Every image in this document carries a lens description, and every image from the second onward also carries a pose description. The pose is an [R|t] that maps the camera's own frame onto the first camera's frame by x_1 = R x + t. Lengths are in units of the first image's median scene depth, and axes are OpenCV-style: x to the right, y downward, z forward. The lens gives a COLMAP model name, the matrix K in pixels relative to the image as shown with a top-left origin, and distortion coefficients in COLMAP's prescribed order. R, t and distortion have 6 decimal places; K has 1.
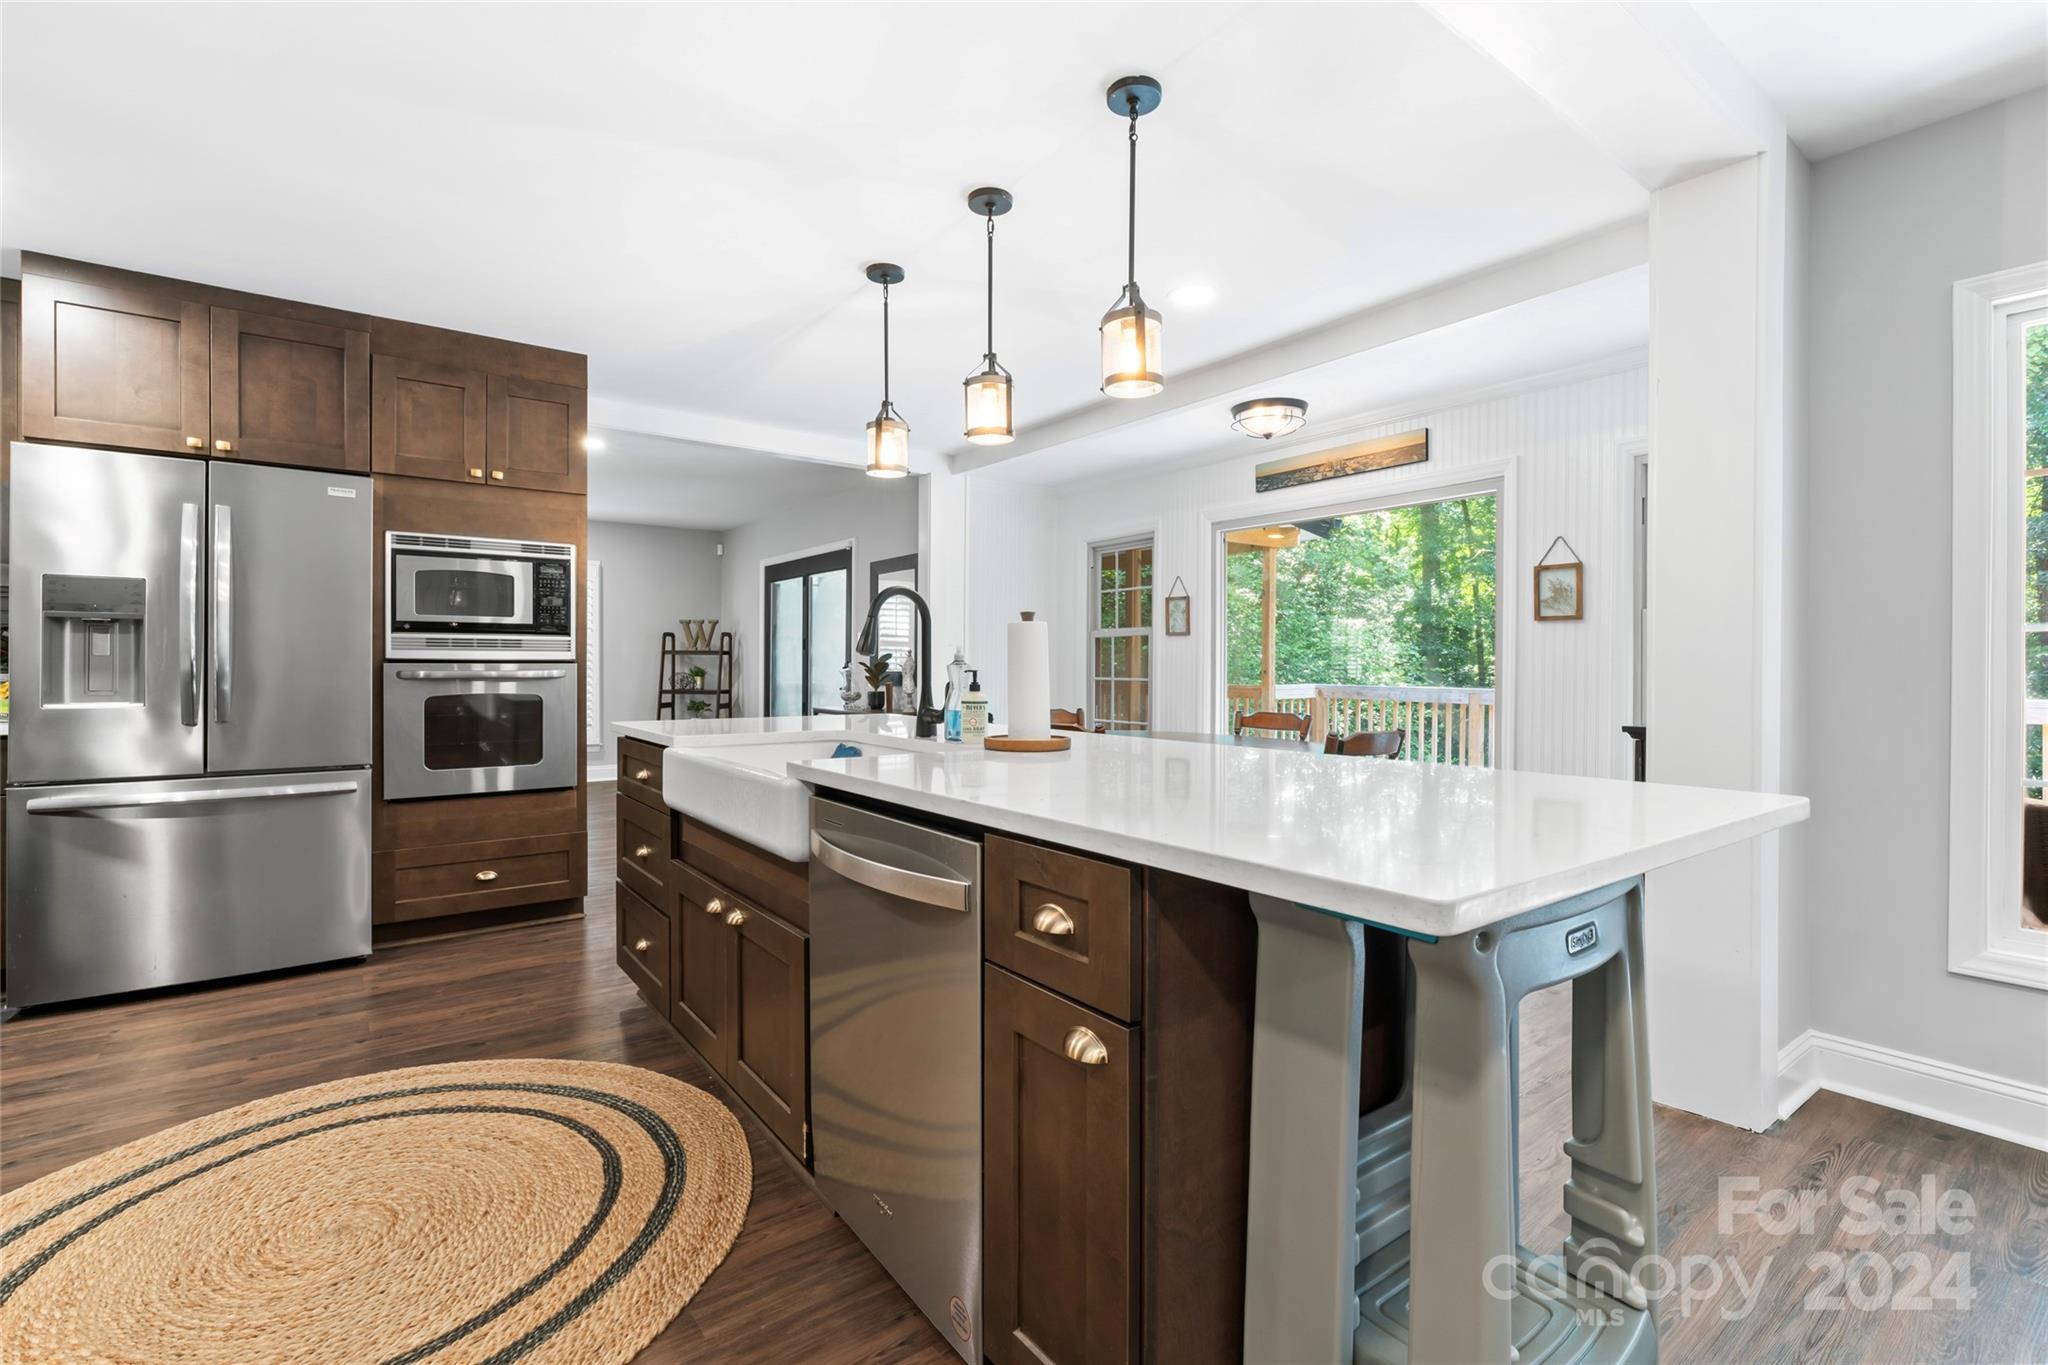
lens RADIAL K [[915.2, 0, 1016.3], [0, 915.2, 673.0], [0, 0, 1]] dist [-0.004632, -0.000738]
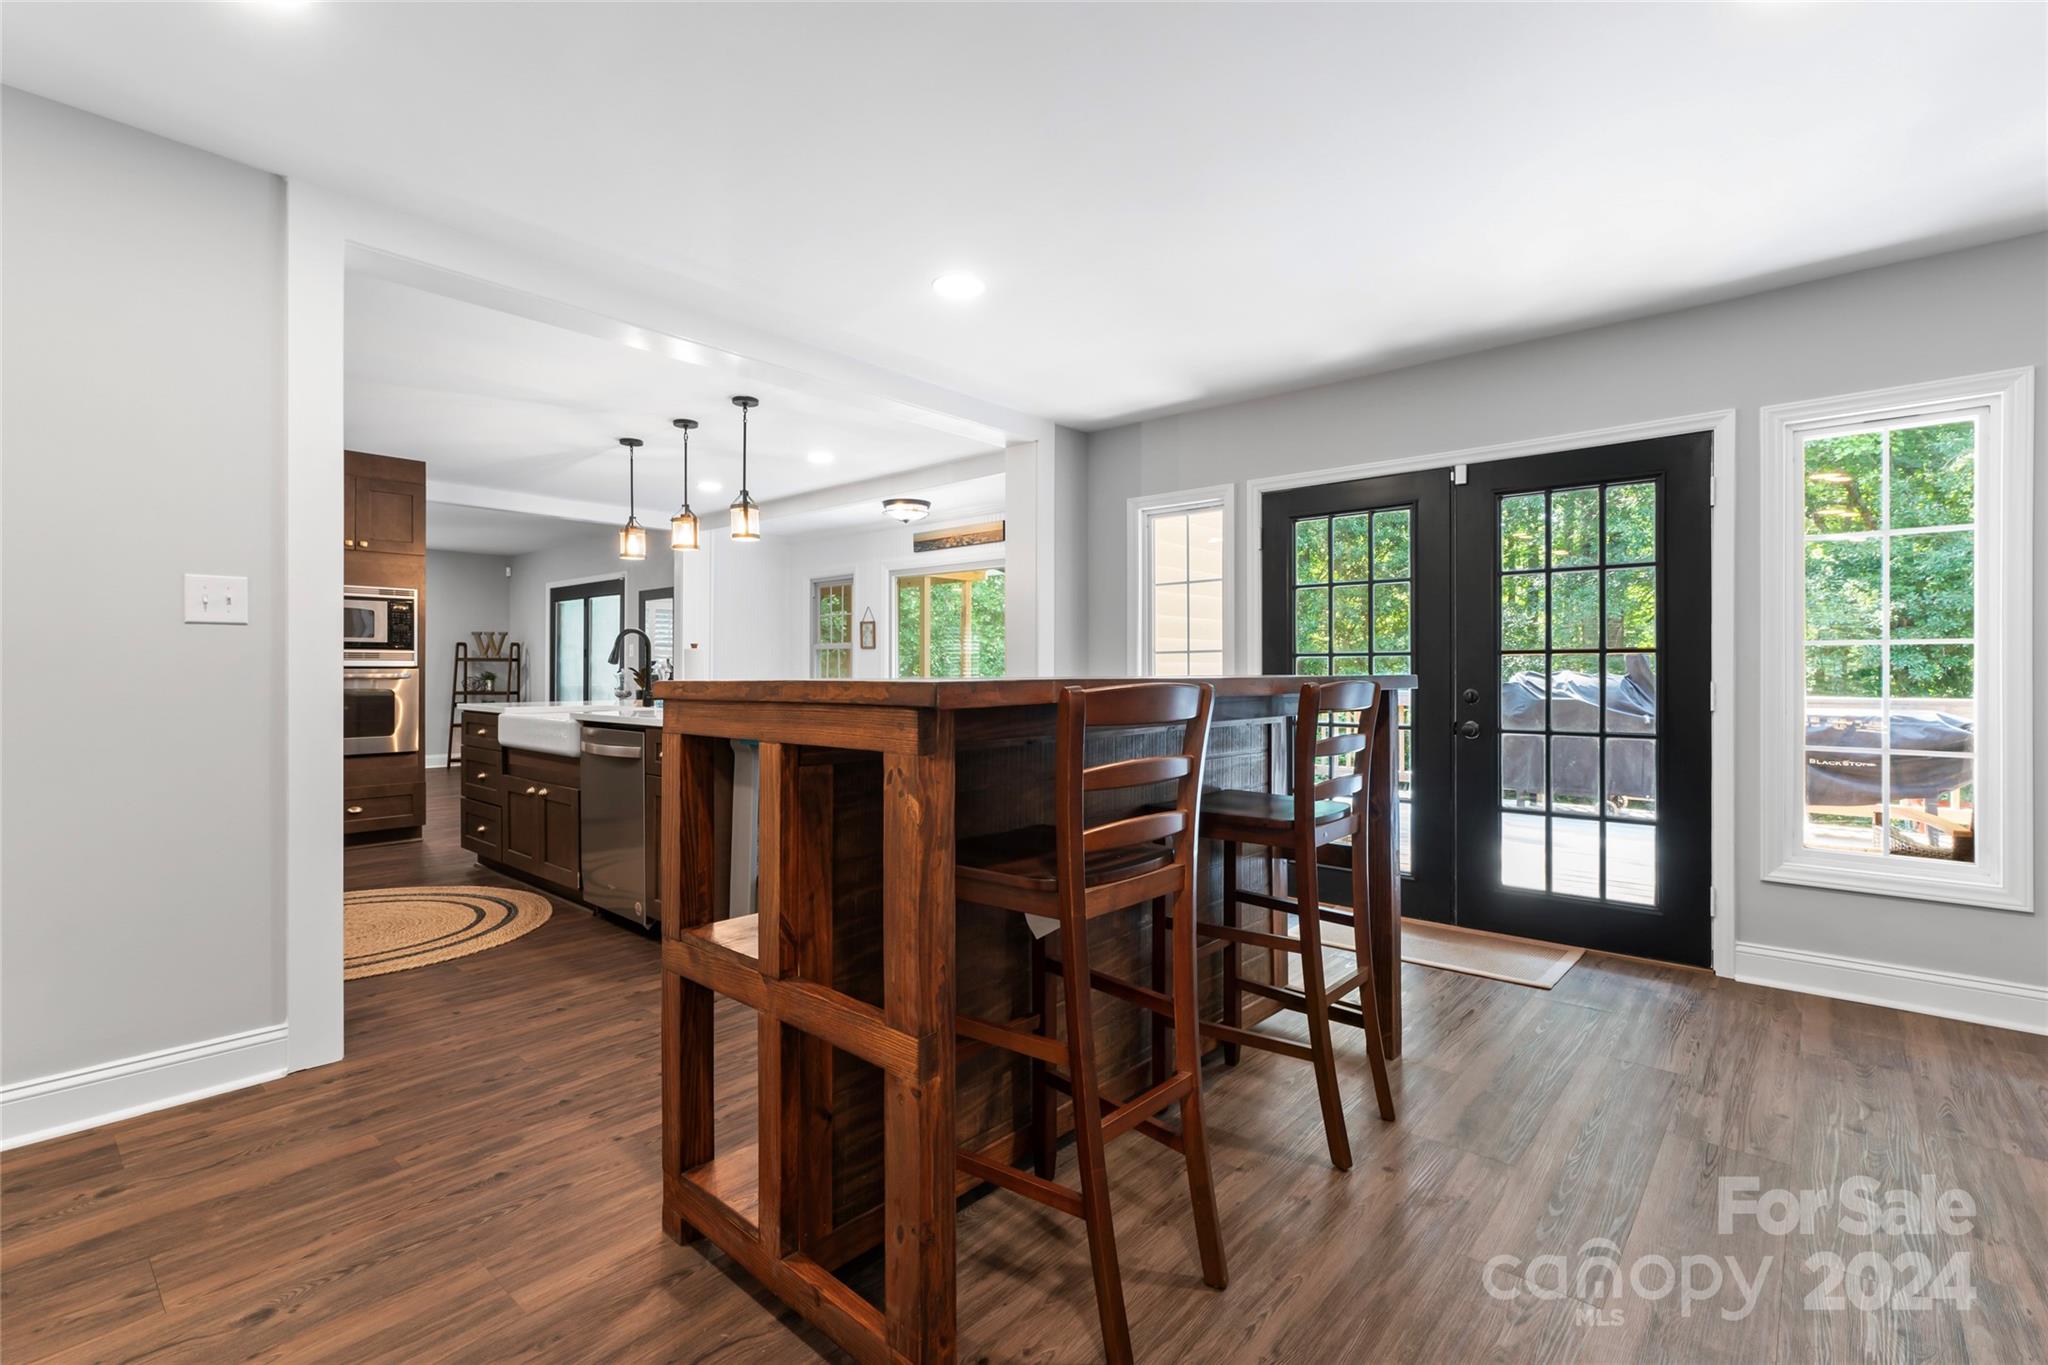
lens RADIAL K [[915.2, 0, 1016.3], [0, 915.2, 673.0], [0, 0, 1]] dist [-0.004632, -0.000738]
pose [[0.978289, -0.001462, 0.207238, 0.168596], [0.002686, 0.999981, -0.005628, 0.007642], [-0.207226, 0.006063, 0.978274, -0.673380]]
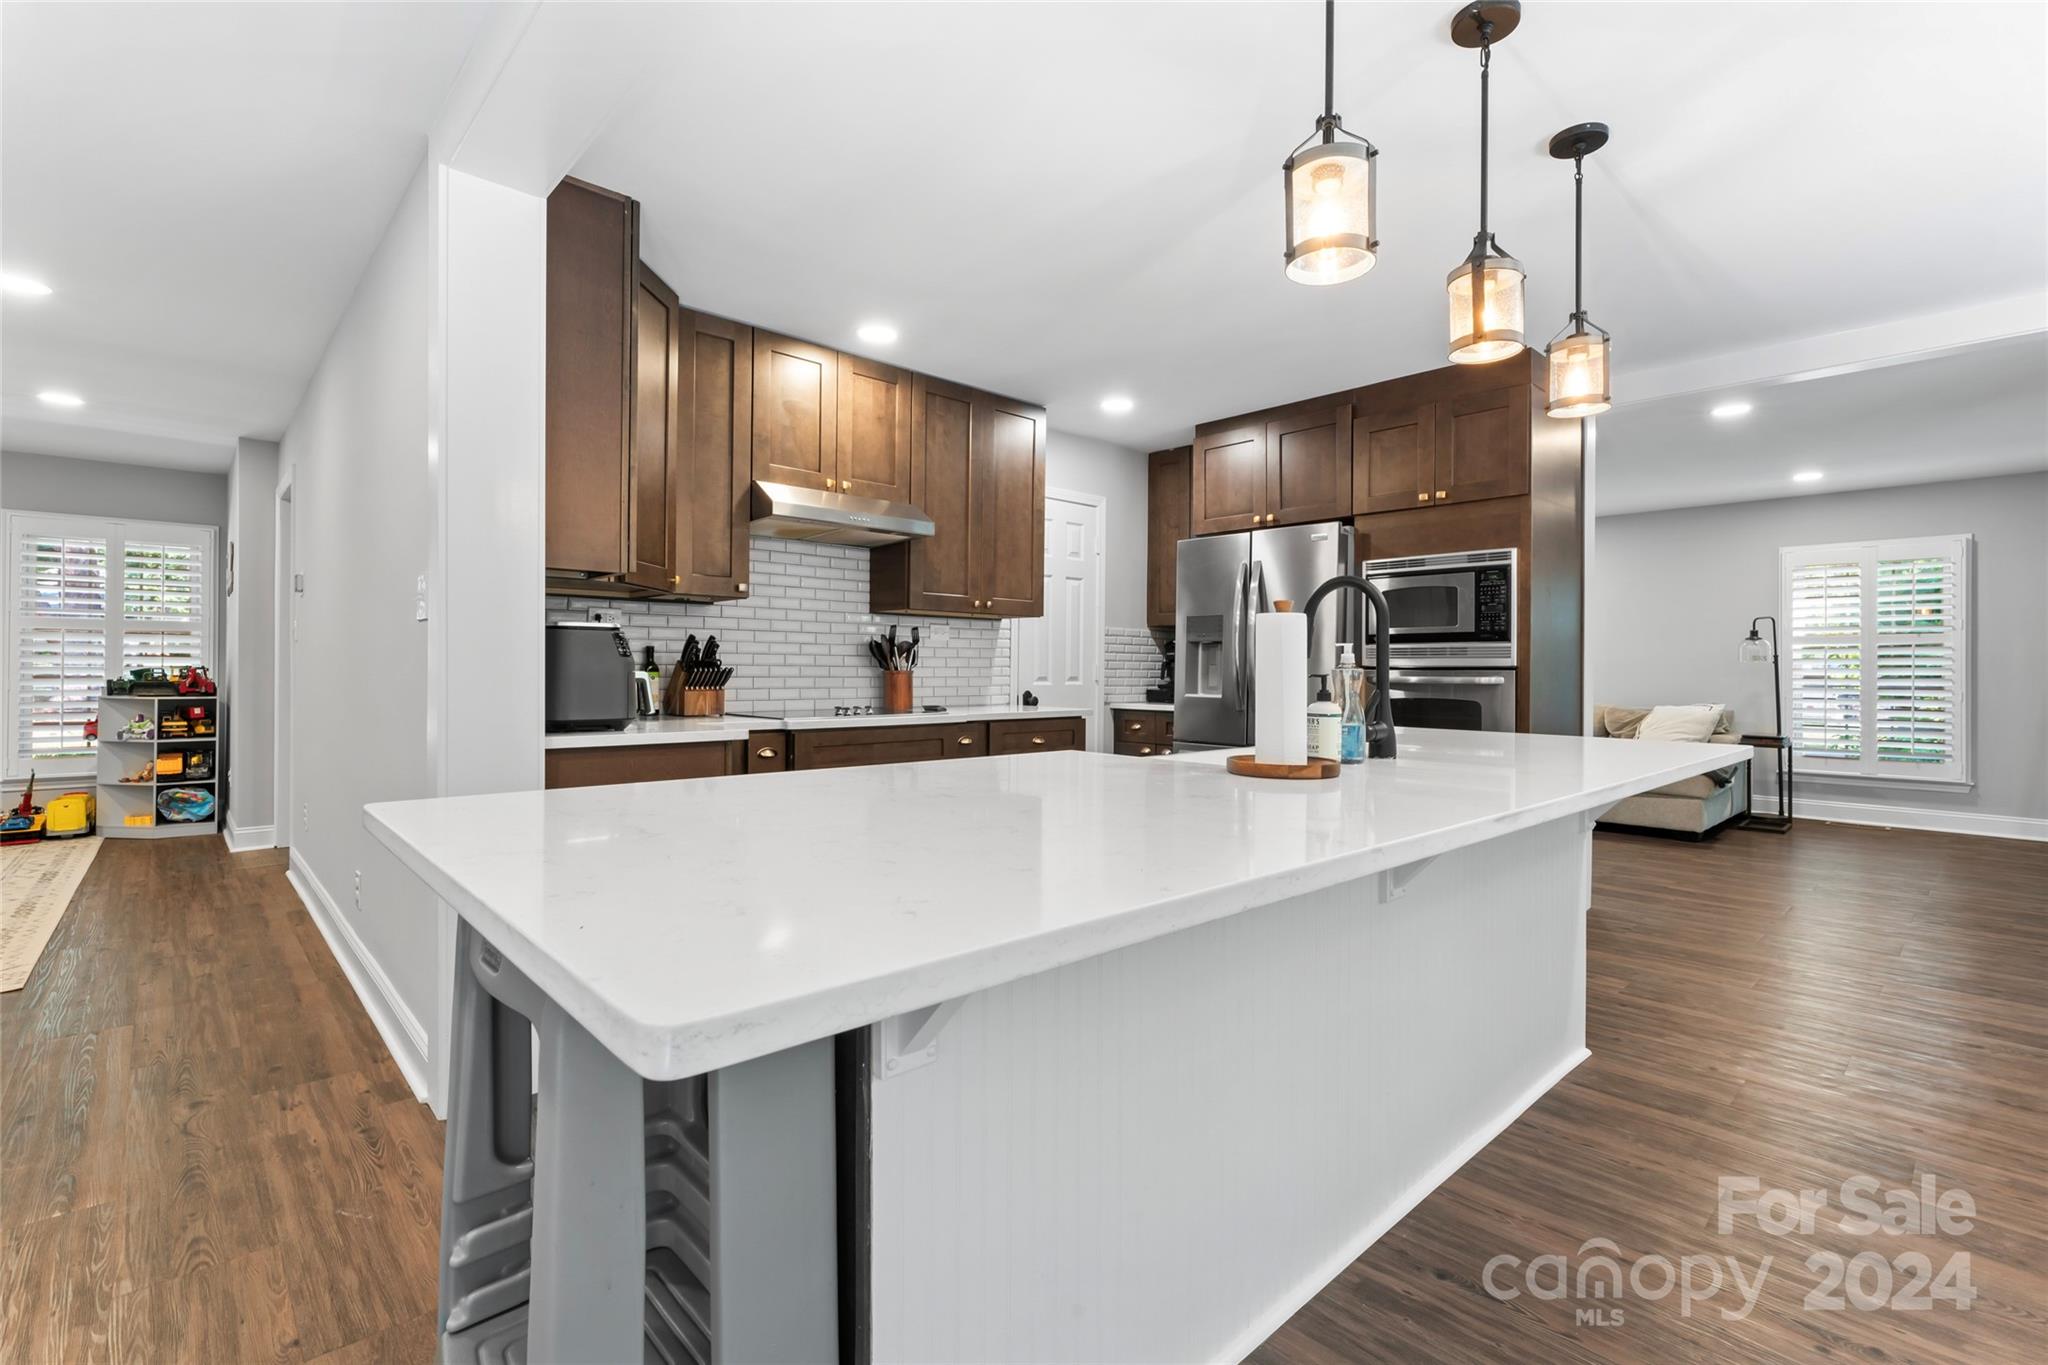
lens RADIAL K [[915.2, 0, 1016.3], [0, 915.2, 673.0], [0, 0, 1]] dist [-0.004632, -0.000738]
pose [[0.106309, 0.001527, -0.994332, 0.432752], [-0.012433, 0.999923, 0.000206, -0.001035], [0.994255, 0.012340, 0.106320, 0.377991]]
